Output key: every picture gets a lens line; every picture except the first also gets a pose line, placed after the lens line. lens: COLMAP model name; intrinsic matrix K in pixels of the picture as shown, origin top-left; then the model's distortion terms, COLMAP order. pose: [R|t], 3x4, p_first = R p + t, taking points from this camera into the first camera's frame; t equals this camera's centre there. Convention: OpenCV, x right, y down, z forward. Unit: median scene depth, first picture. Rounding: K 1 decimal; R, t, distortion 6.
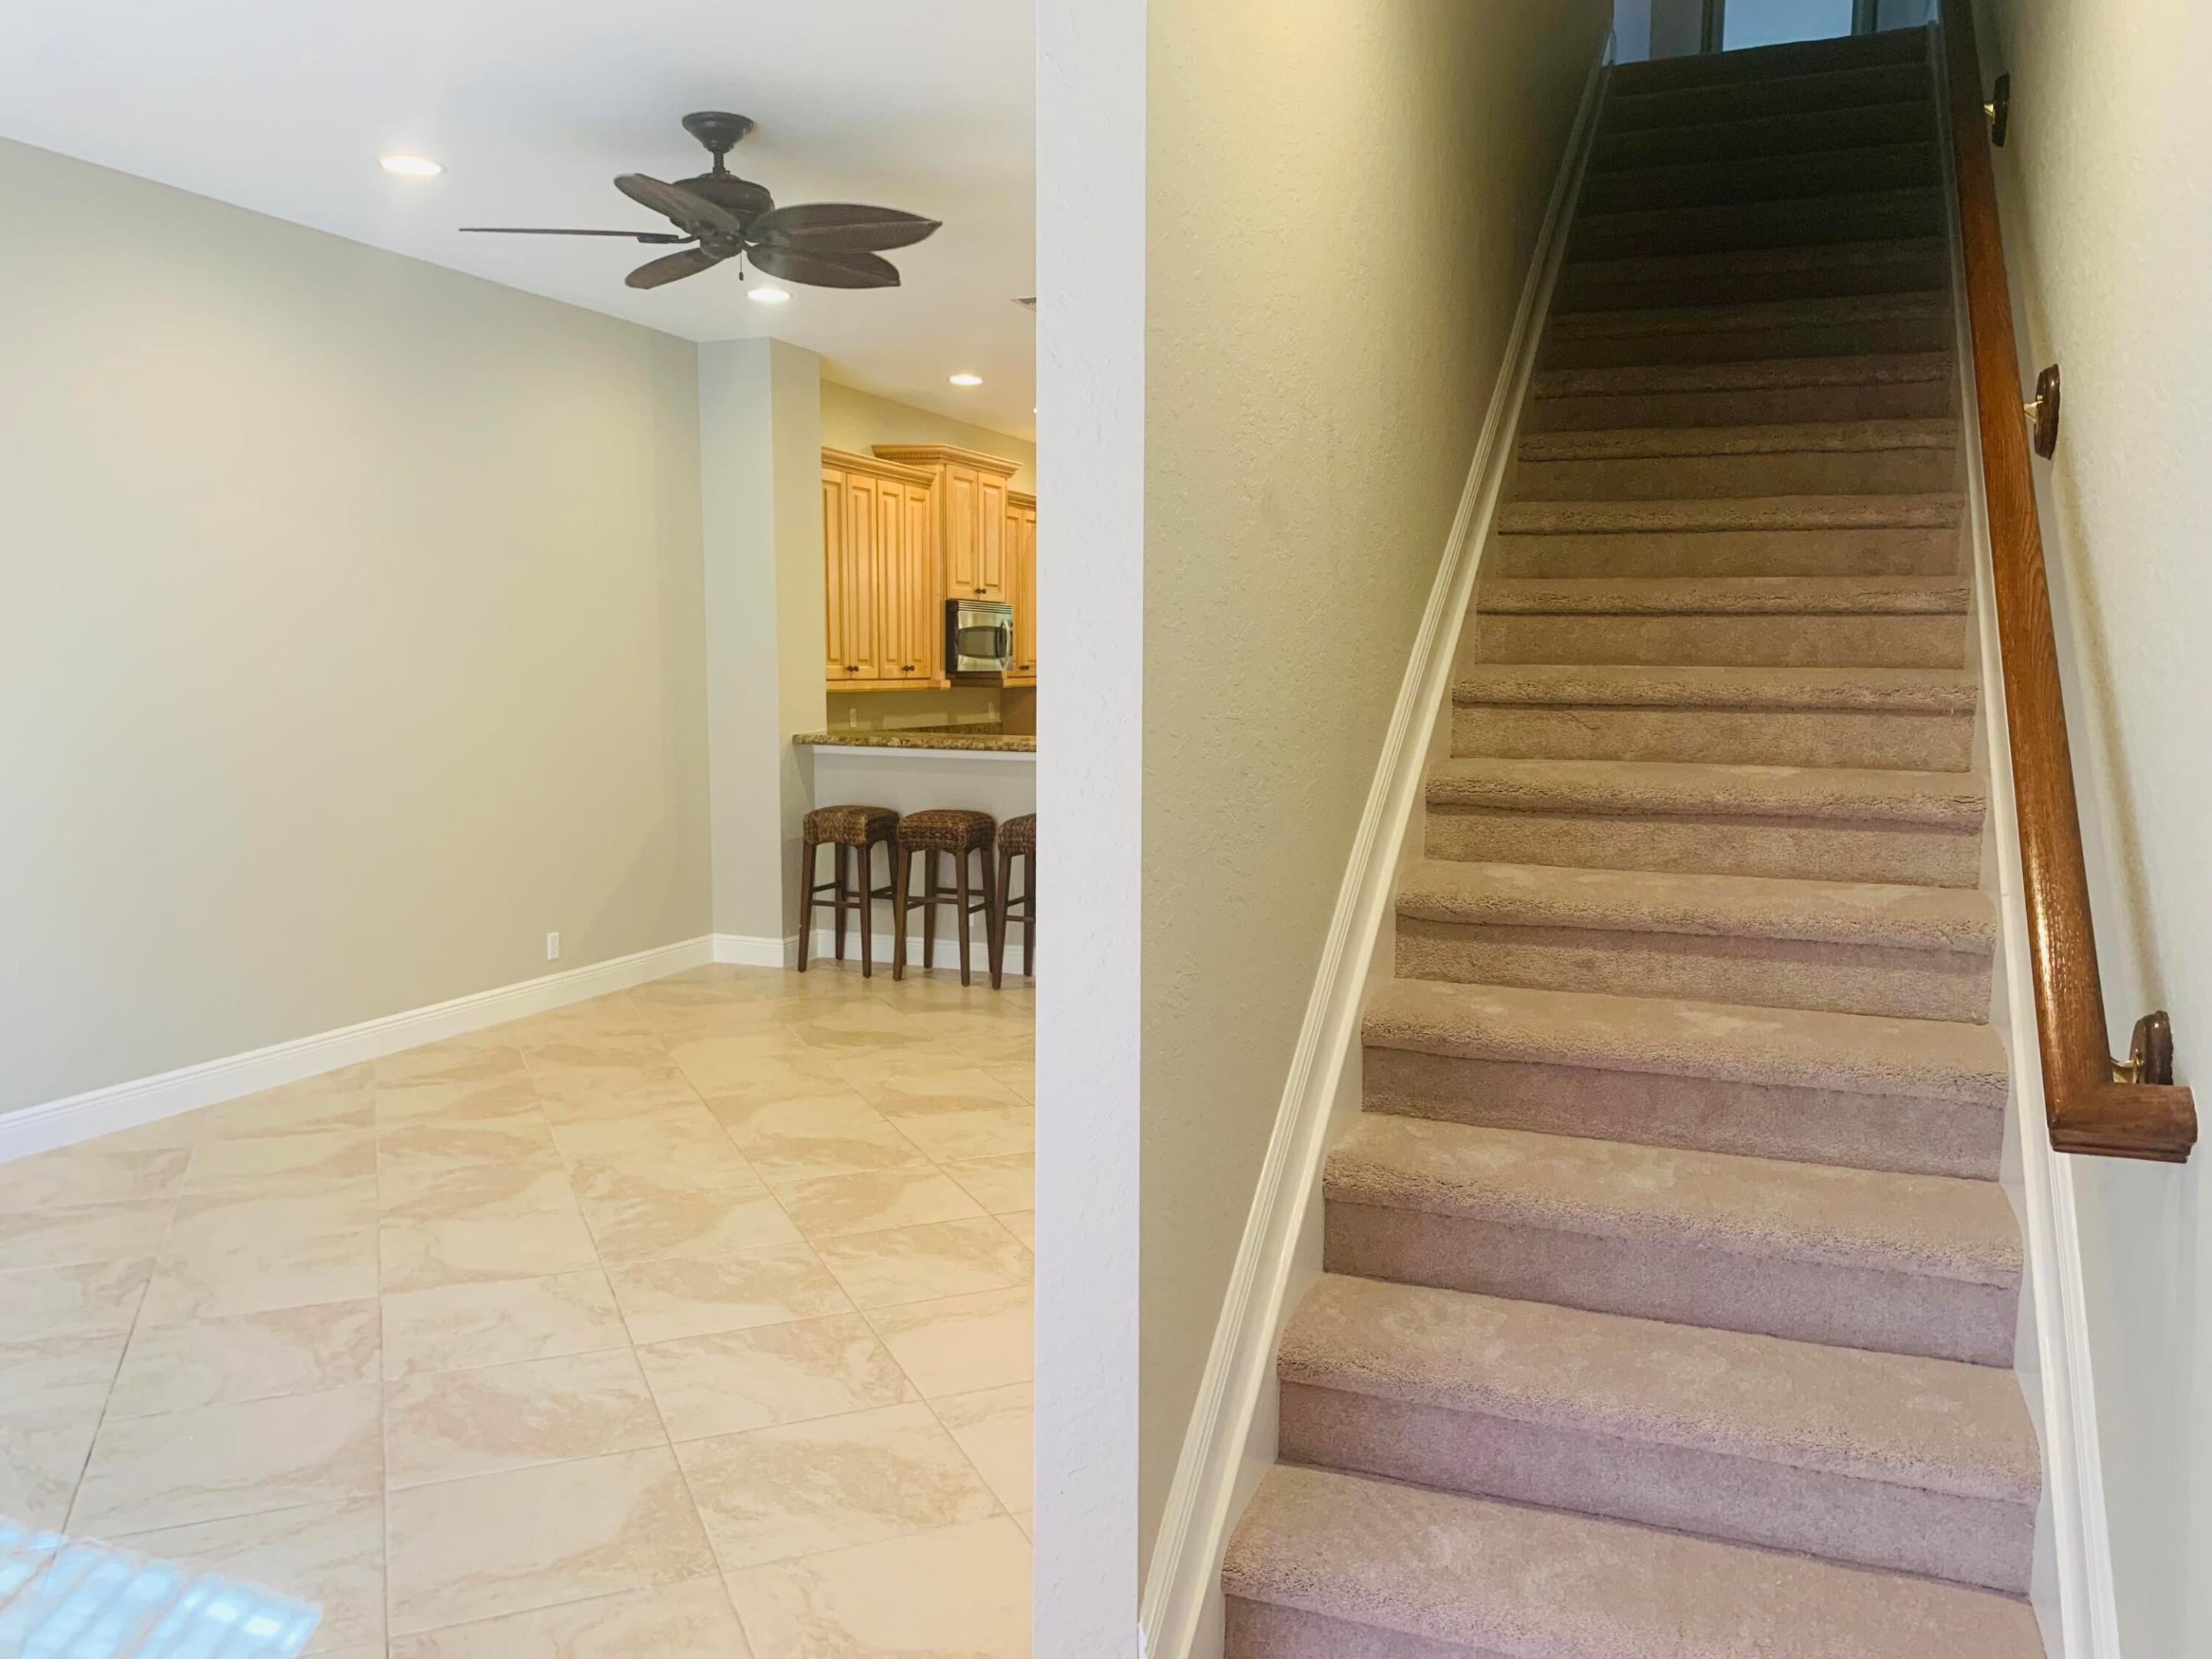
lens RADIAL K [[1668.4, 0, 1106.0], [0, 1668.4, 829.5], [0, 0, 1]] dist [0.002914, -0.001786]
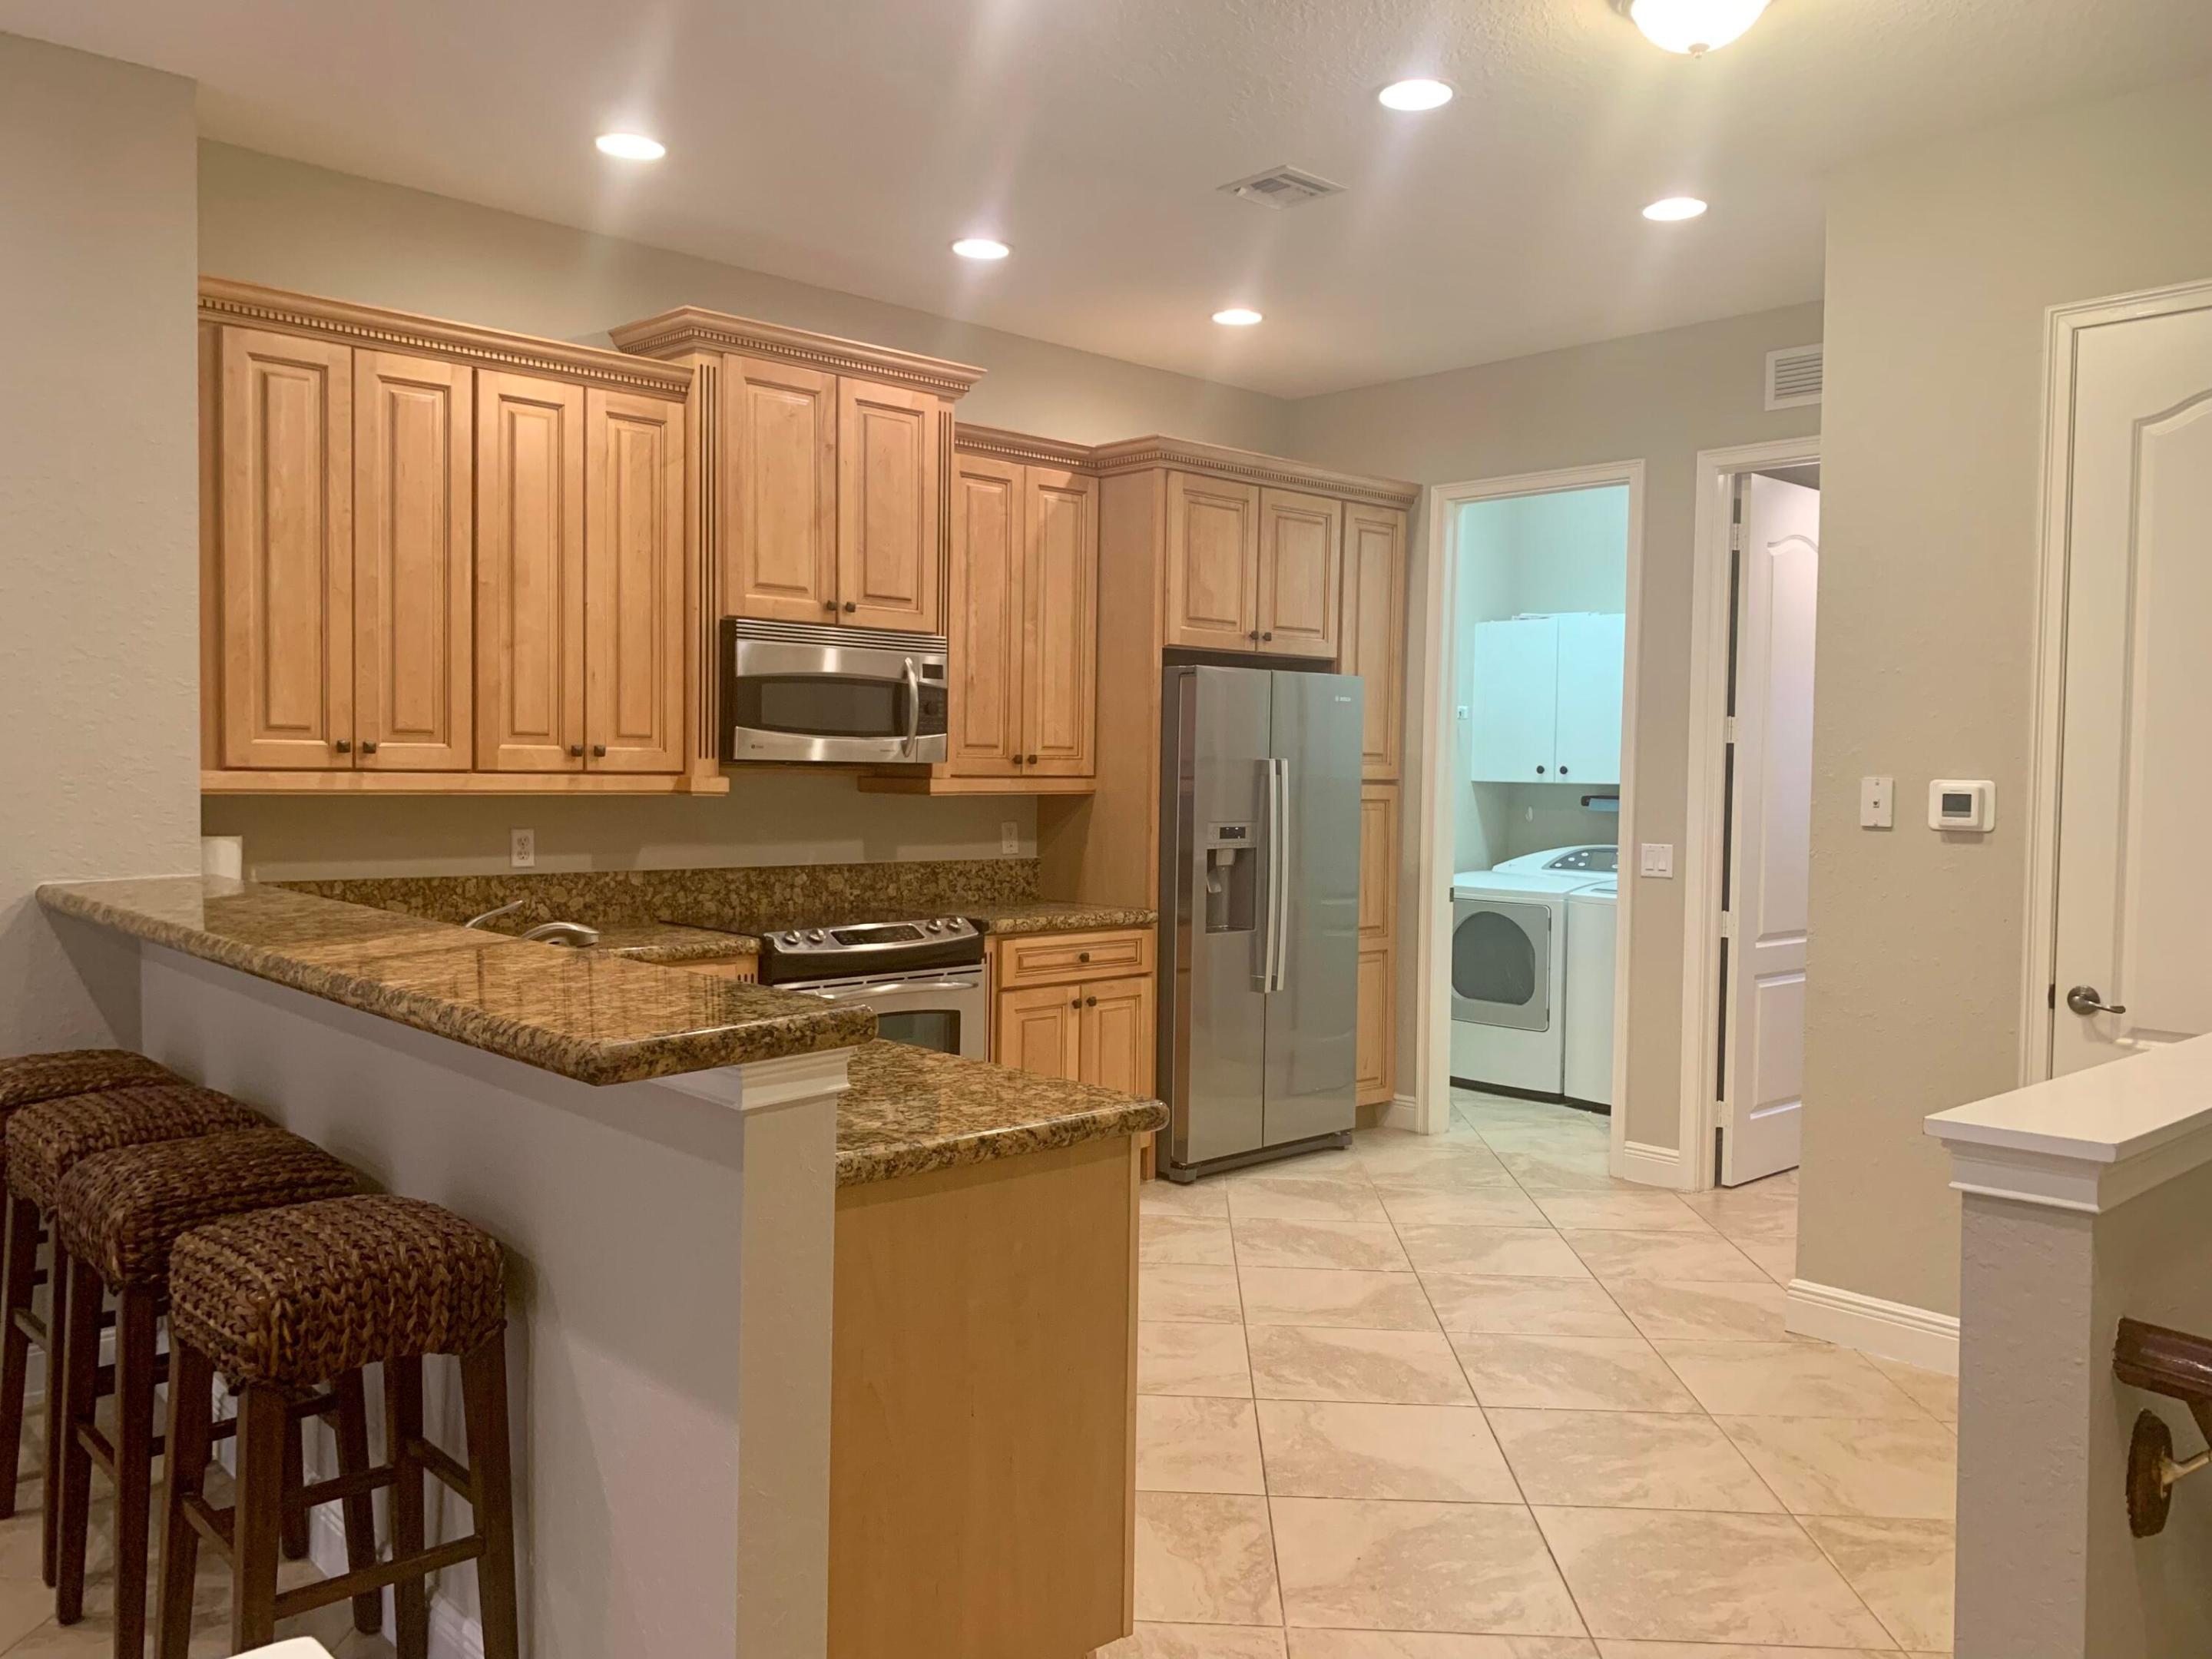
lens RADIAL K [[1668.4, 0, 1106.0], [0, 1668.4, 829.5], [0, 0, 1]] dist [0.002914, -0.001786]
pose [[0.900962, 0.028099, -0.432987, 0.270801], [-0.056897, 0.996935, -0.053693, -0.062974], [0.430151, 0.073011, 0.899800, 0.703964]]
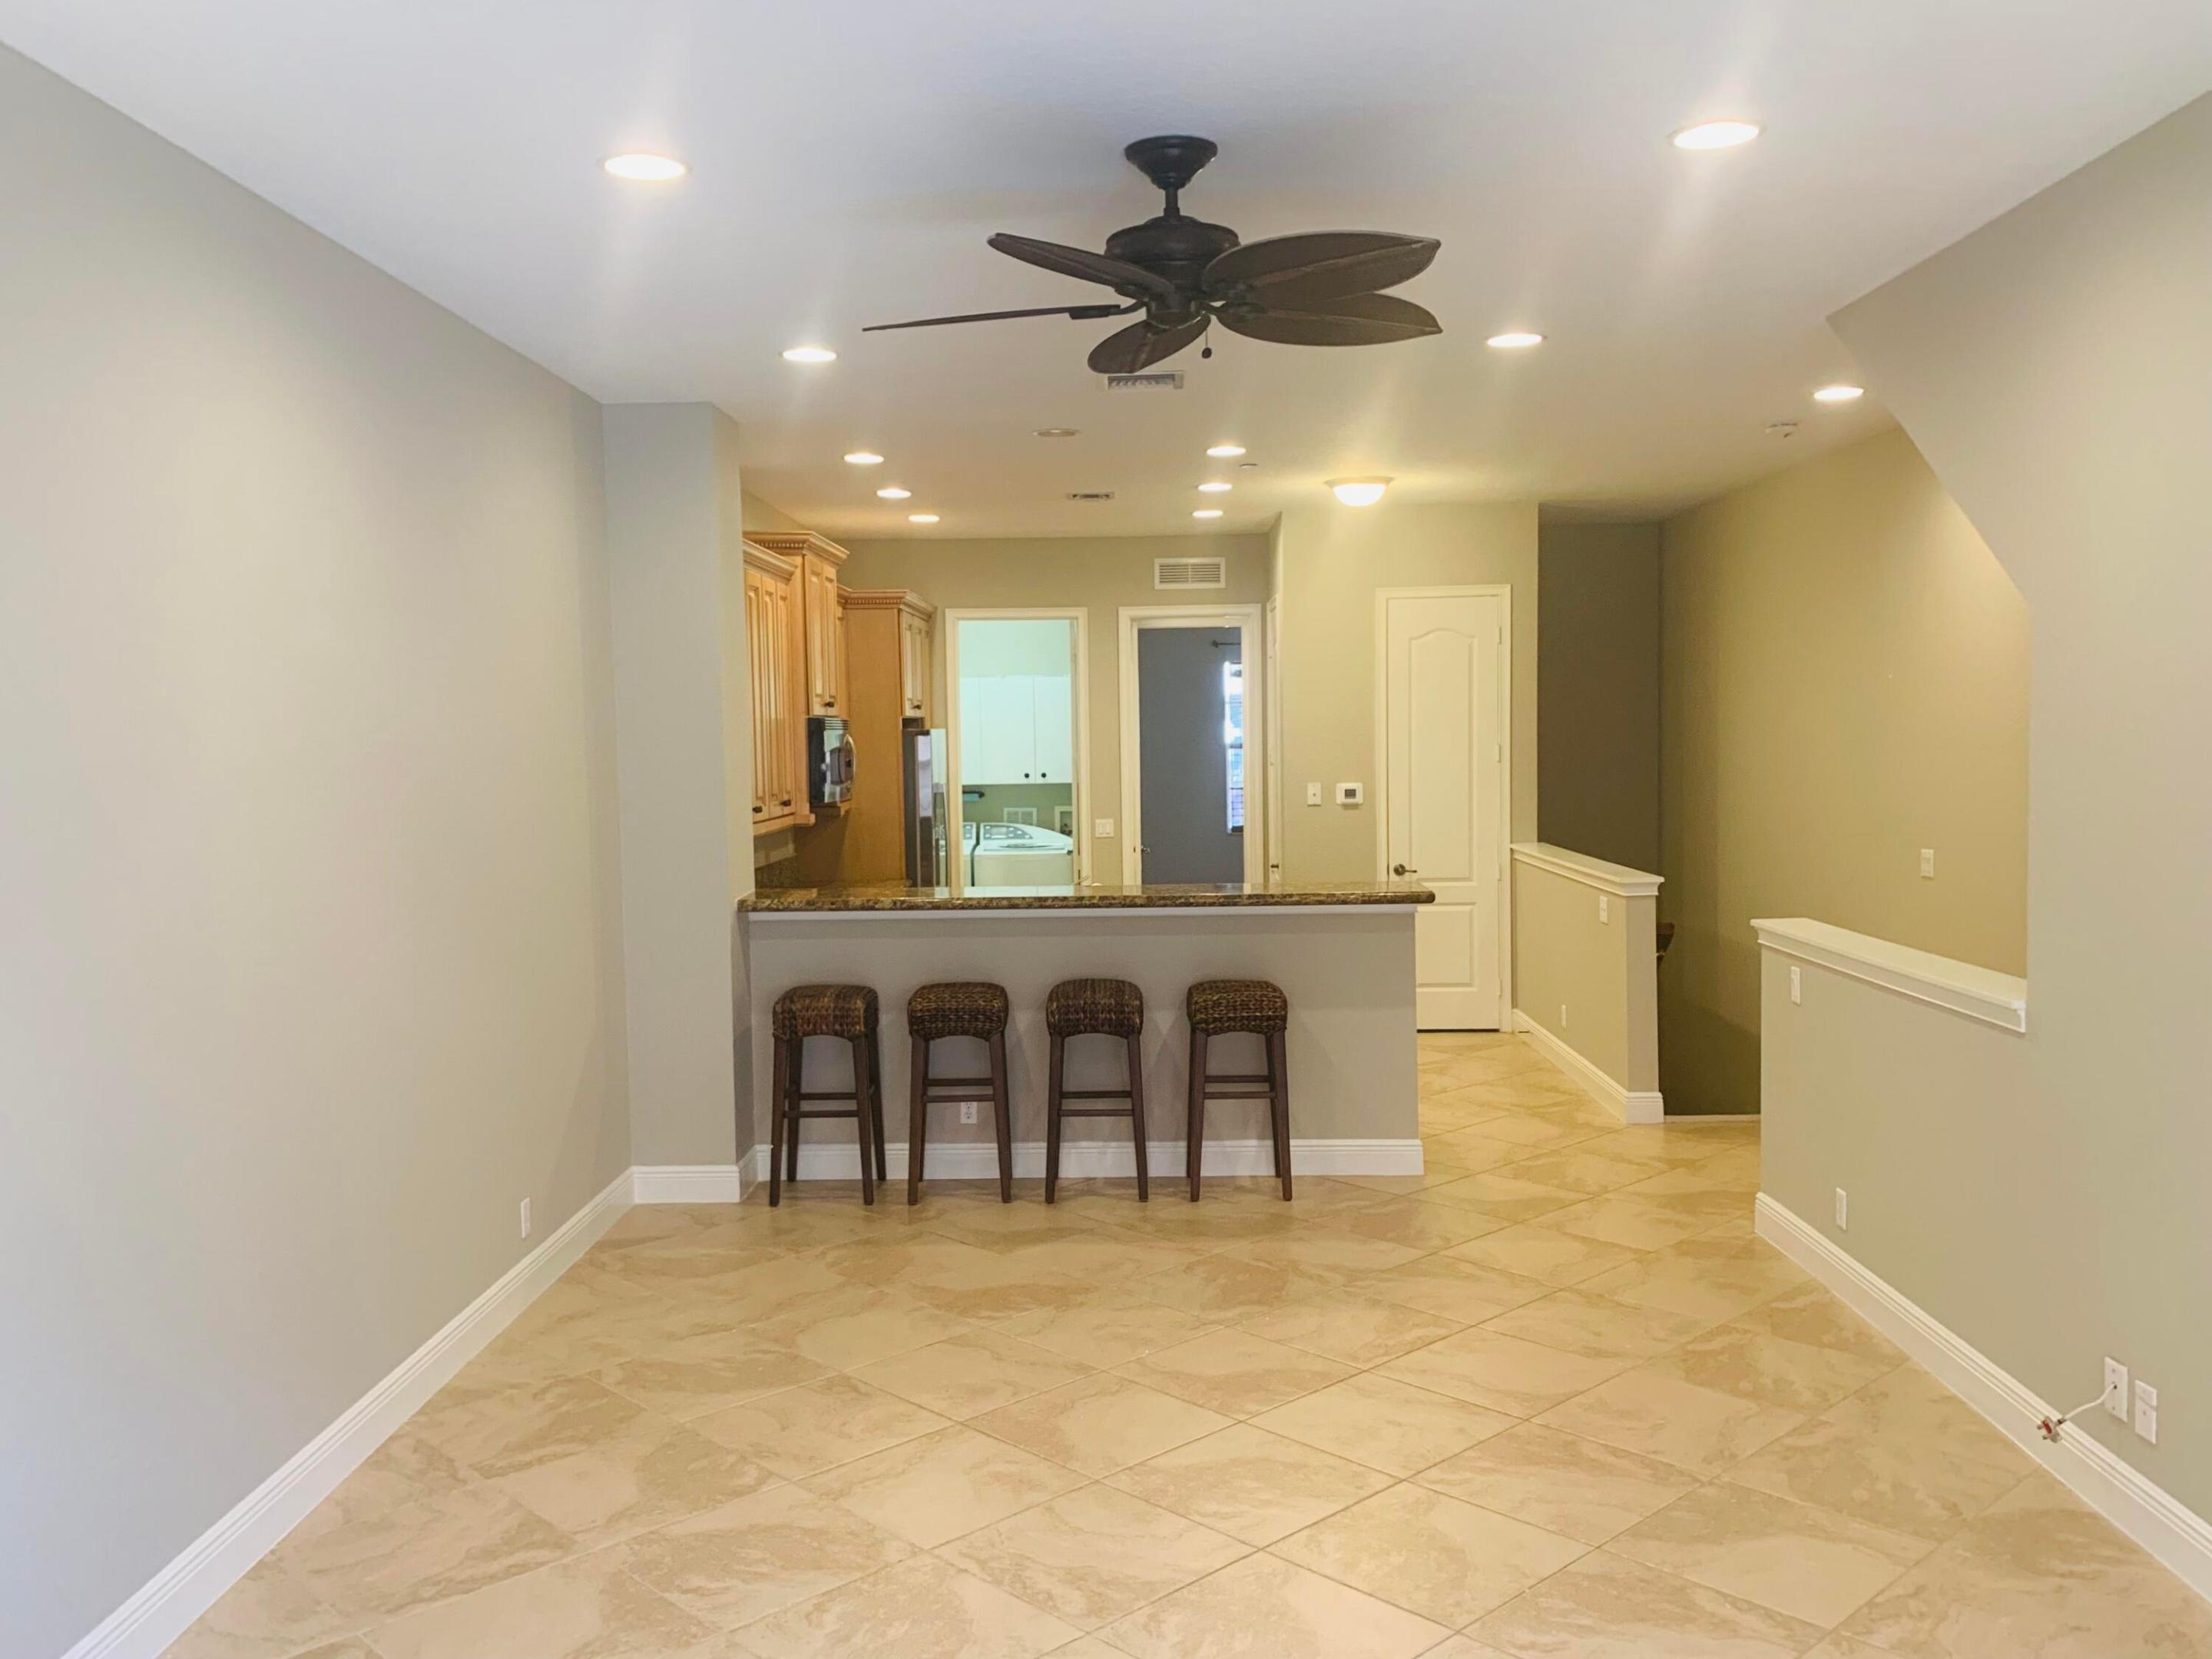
lens RADIAL K [[1789.4, 0, 1083.0], [0, 1789.4, 794.1], [0, 0, 1]] dist [-0.001686, -0.003536]
pose [[0.938099, -0.031153, 0.344964, -0.322672], [0.054989, 0.996711, -0.059529, -0.046919], [-0.341975, 0.074814, 0.936726, 0.152572]]
